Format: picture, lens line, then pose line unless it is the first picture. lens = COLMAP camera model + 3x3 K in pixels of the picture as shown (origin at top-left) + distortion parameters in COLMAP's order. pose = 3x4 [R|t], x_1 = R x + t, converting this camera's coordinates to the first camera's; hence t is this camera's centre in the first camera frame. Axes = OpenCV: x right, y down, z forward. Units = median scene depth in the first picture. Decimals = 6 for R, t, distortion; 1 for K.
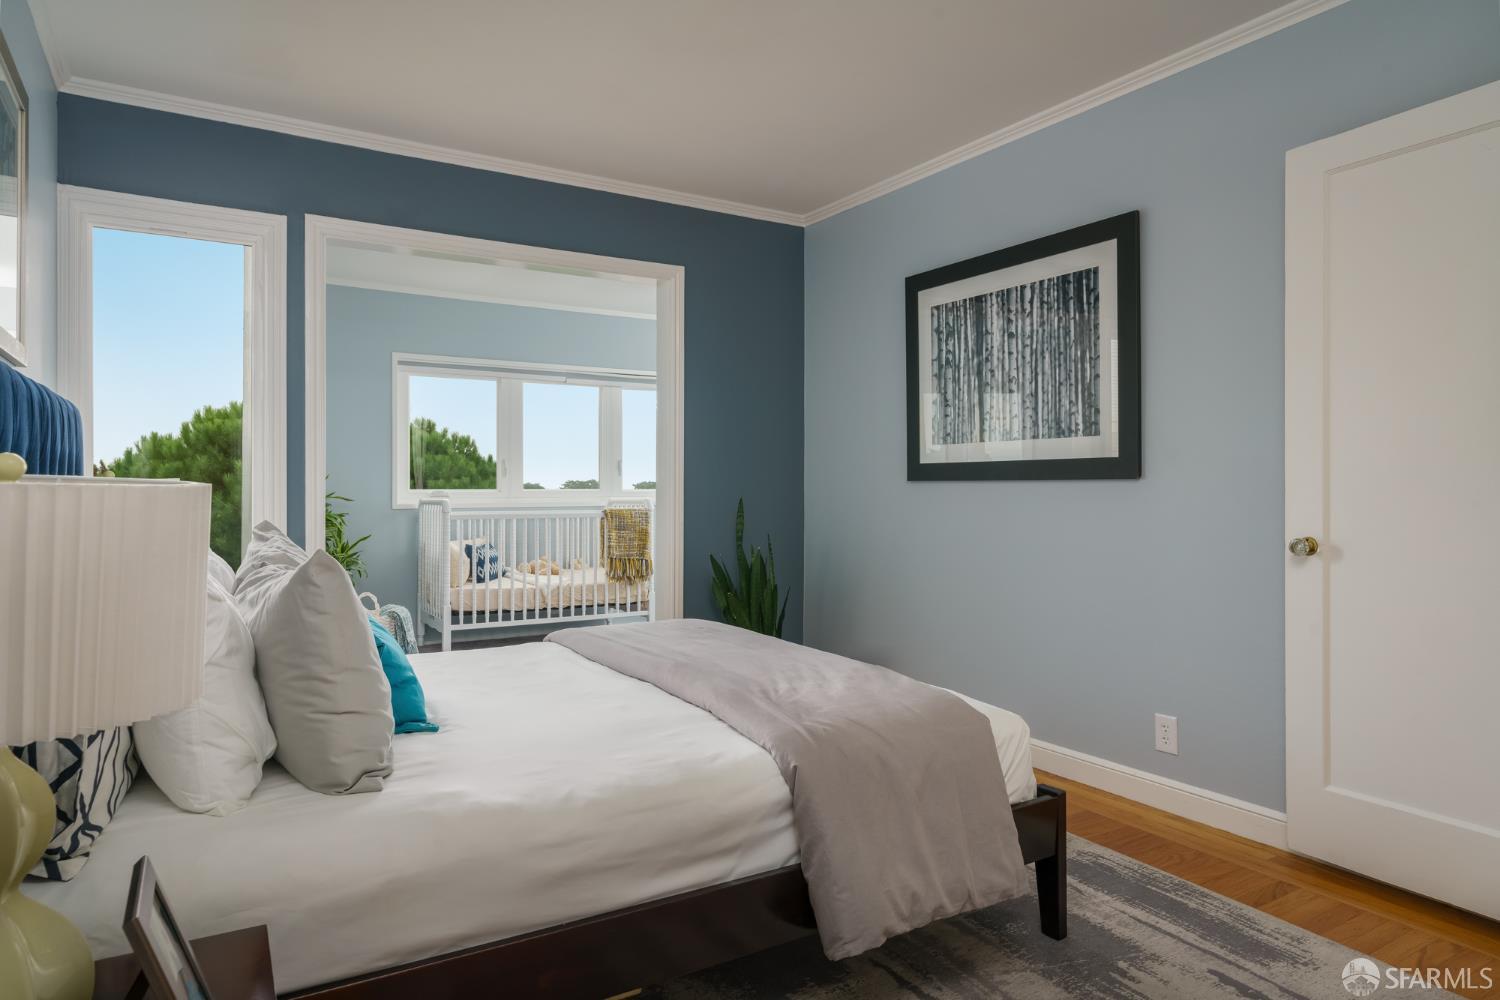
lens RADIAL K [[923.2, 0, 751.3], [0, 923.2, 479.3], [0, 0, 1]] dist [-0.000498, -0.000487]
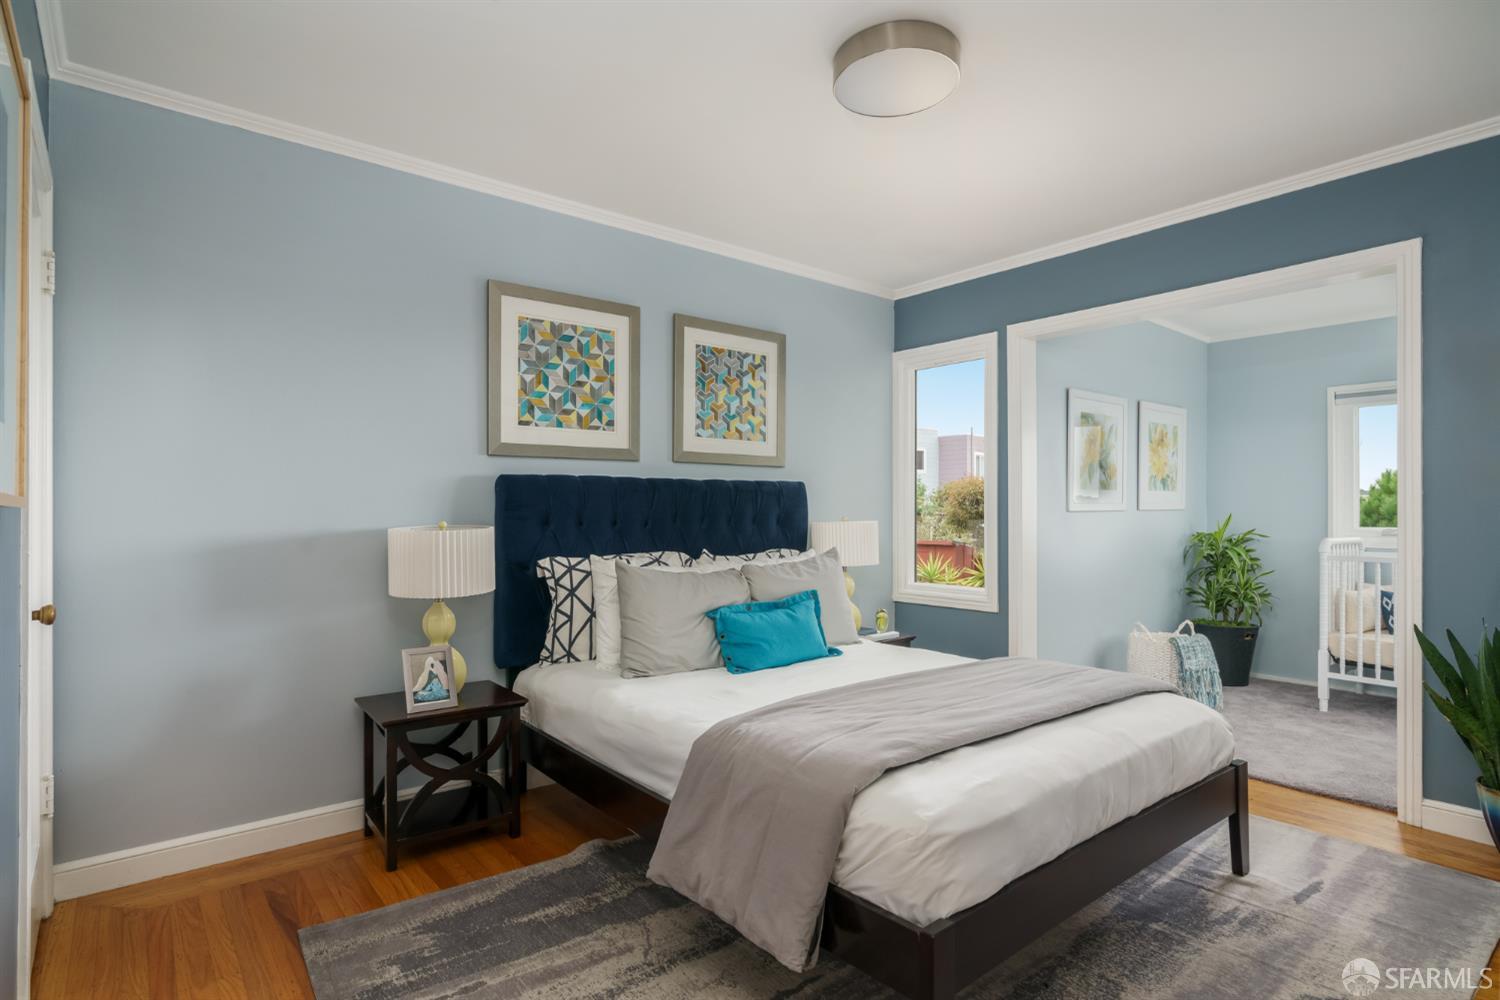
lens RADIAL K [[774.1, 0, 750.0], [0, 774.1, 500.0], [0, 0, 1]] dist [0.028219, 0.000075]
pose [[0.131130, -0.015282, -0.991247, 0.392520], [0.005726, 0.999876, -0.014658, -0.009432], [0.991349, -0.003754, 0.131201, 0.303150]]
